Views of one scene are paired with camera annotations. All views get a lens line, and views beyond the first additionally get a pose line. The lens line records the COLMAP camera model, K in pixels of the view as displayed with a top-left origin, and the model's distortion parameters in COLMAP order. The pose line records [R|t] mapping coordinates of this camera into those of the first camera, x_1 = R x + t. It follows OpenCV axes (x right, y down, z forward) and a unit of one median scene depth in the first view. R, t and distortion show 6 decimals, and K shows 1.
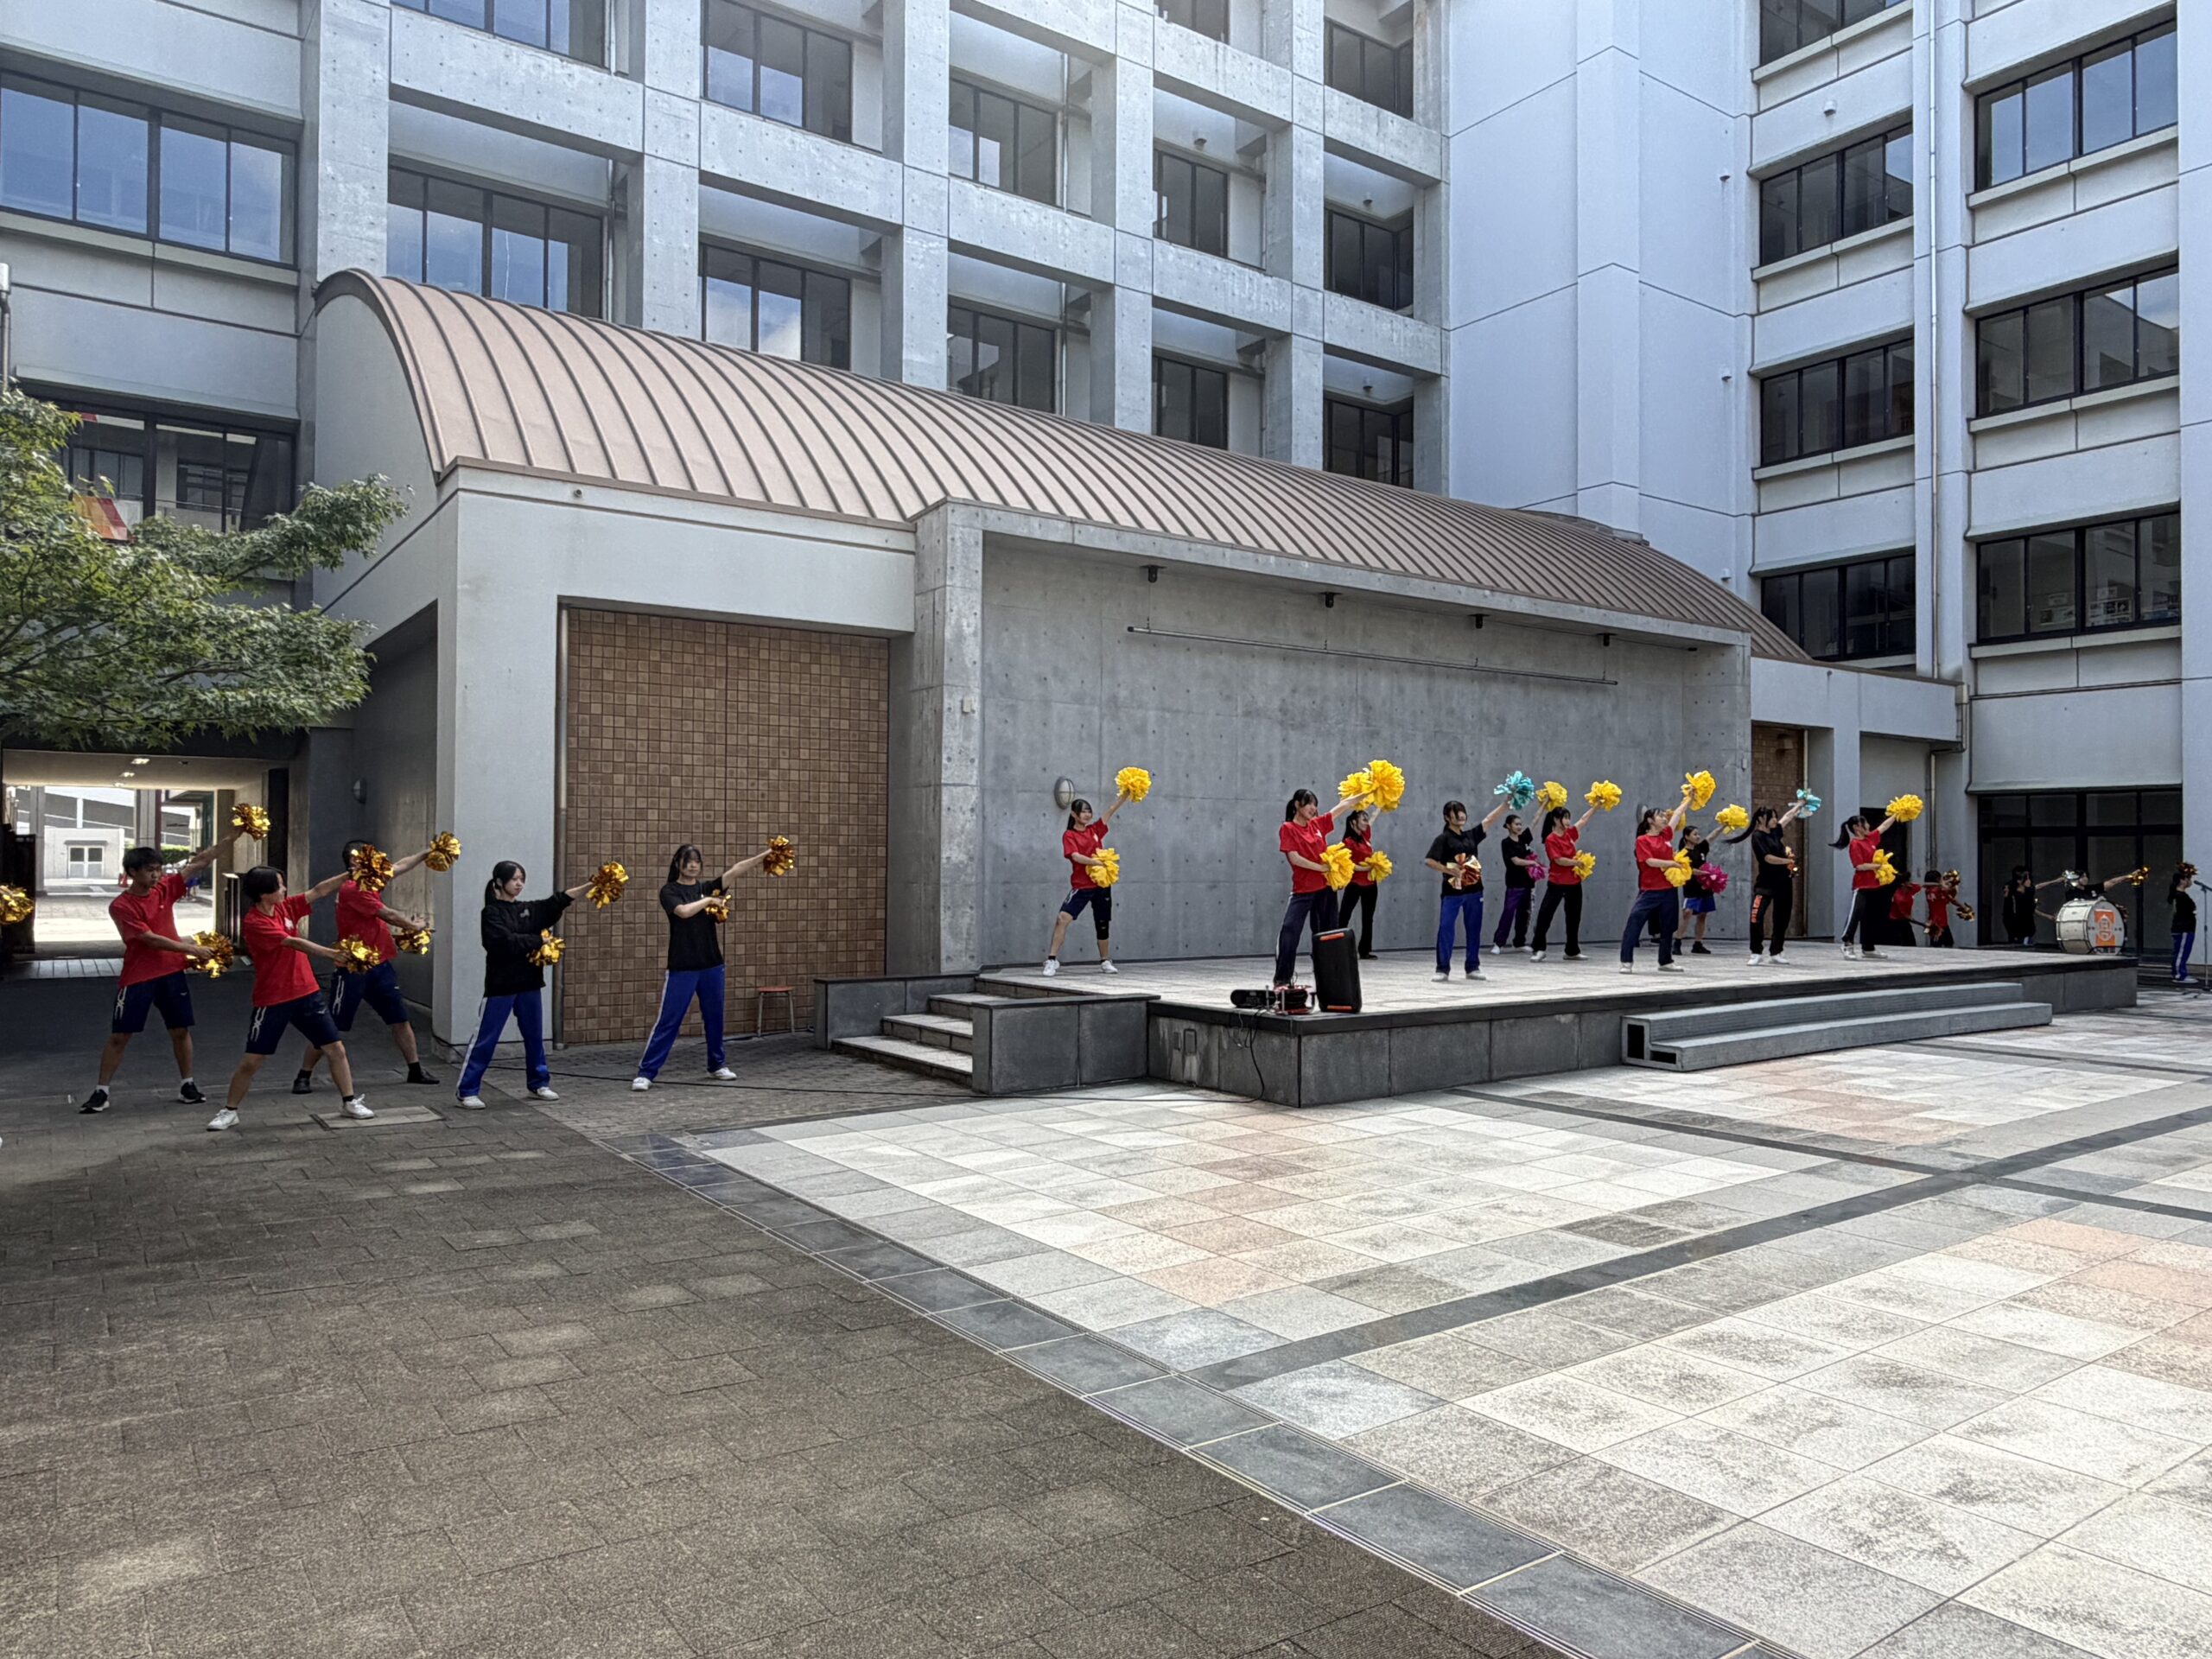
lens RADIAL K [[1493.7, 0, 1105.8], [0, 1493.7, 838.9], [0, 0, 1]] dist [0.005732, -0.001438]
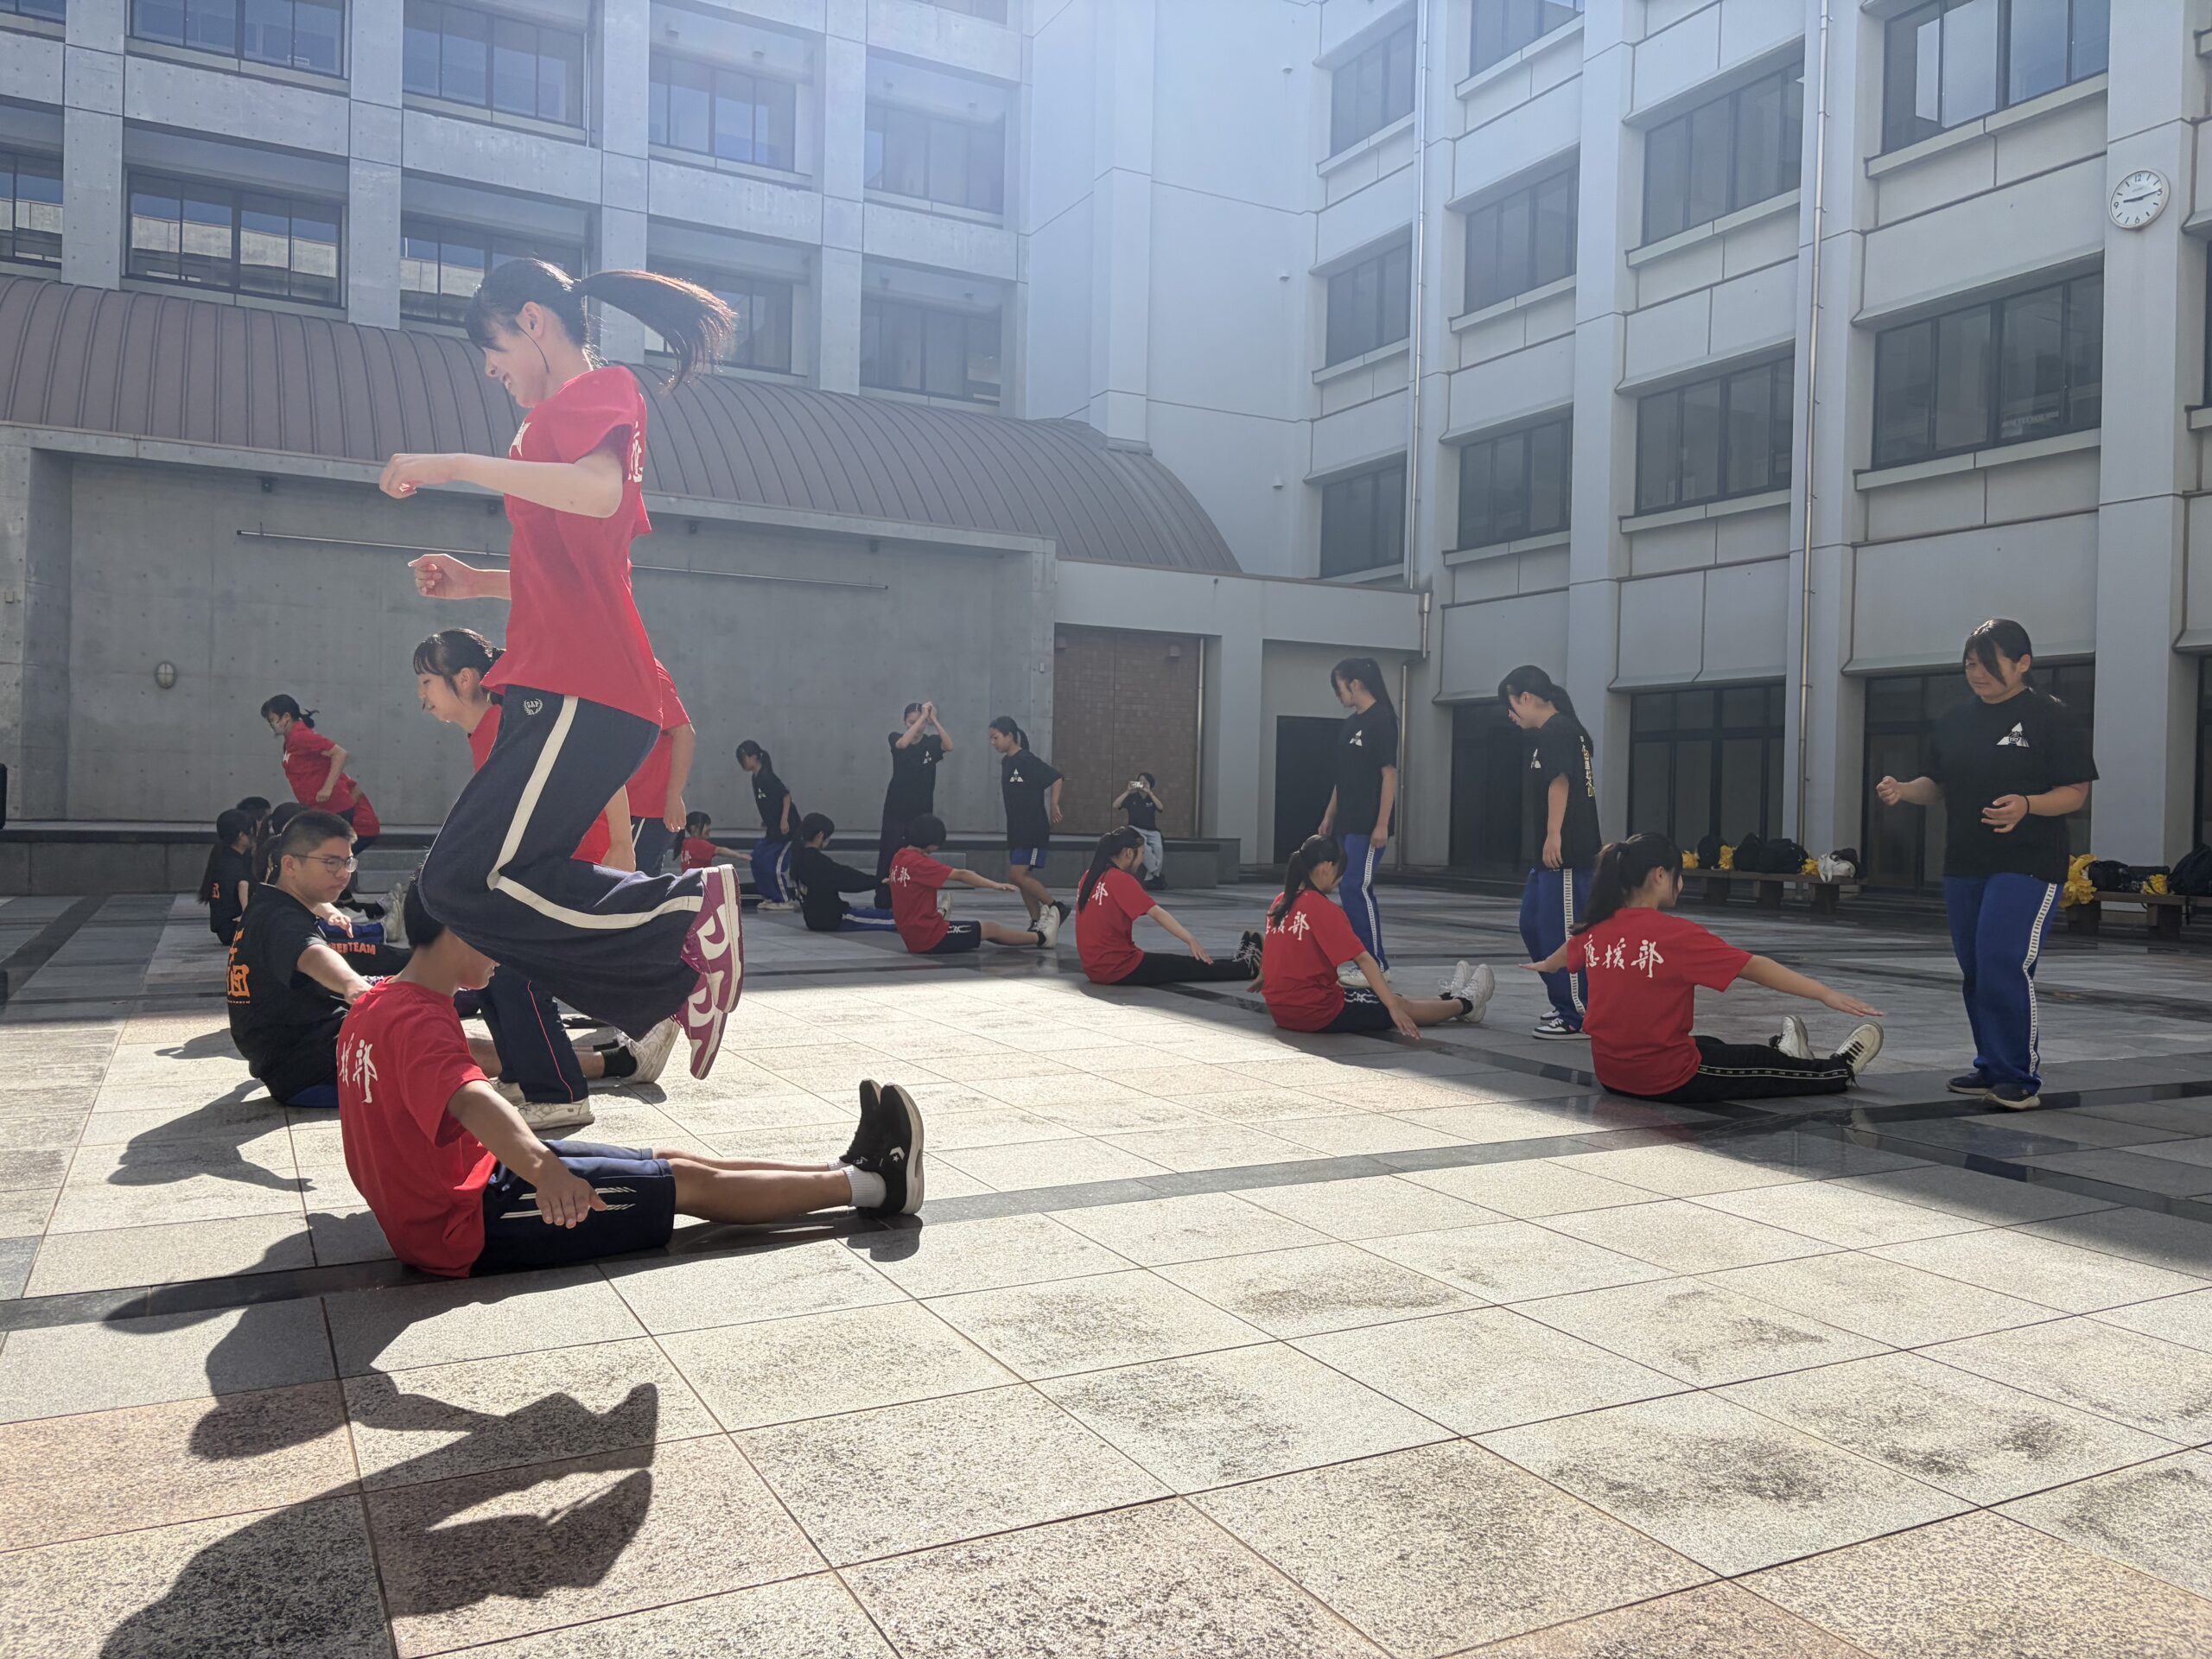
lens RADIAL K [[1684.7, 0, 1109.4], [0, 1684.7, 827.1], [0, 0, 1]] dist [0.035800, -0.034822]
pose [[0.992902, 0.012343, -0.118296, 0.732984], [-0.010055, 0.999751, 0.019913, 0.045776], [0.118512, -0.018582, 0.992779, -0.186712]]
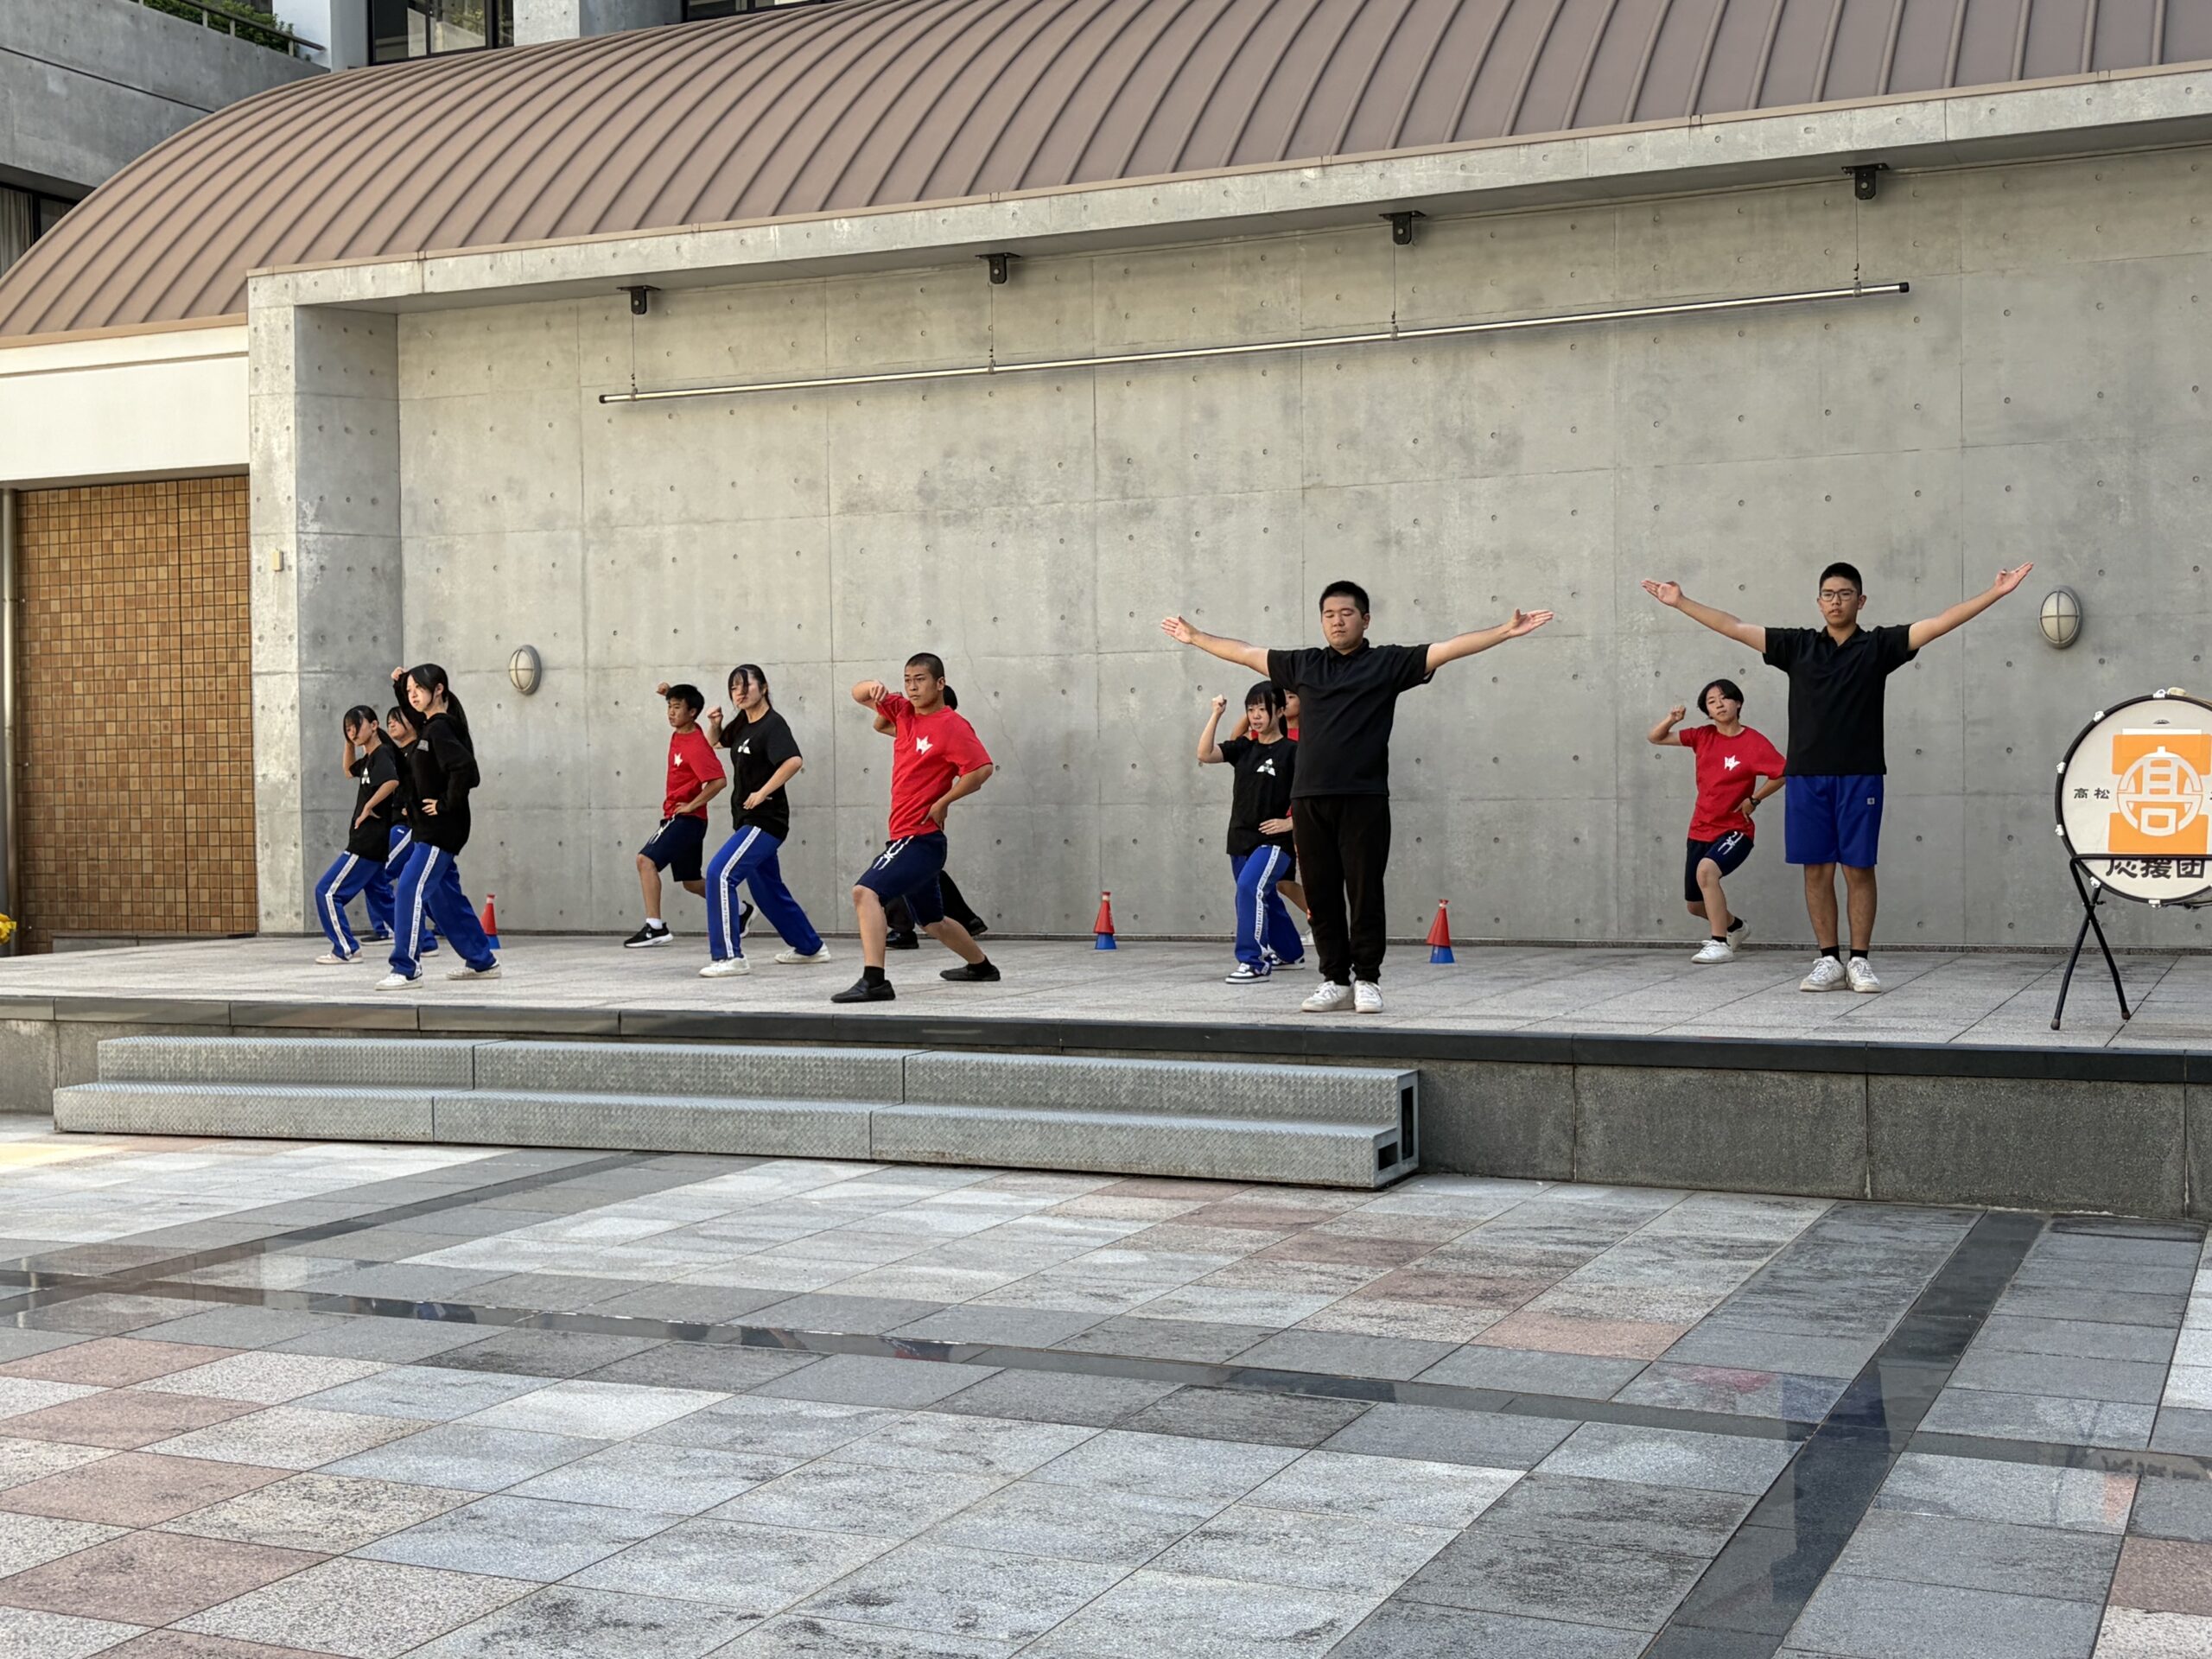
lens RADIAL K [[2751.6, 0, 1097.3], [0, 2751.6, 866.2], [0, 0, 1]] dist [0.238234, -0.876330]
pose [[0.519011, 0.014241, -0.854649, 0.978212], [0.029791, 0.998952, 0.034737, 0.016842], [0.854248, -0.043490, 0.518043, 0.501313]]
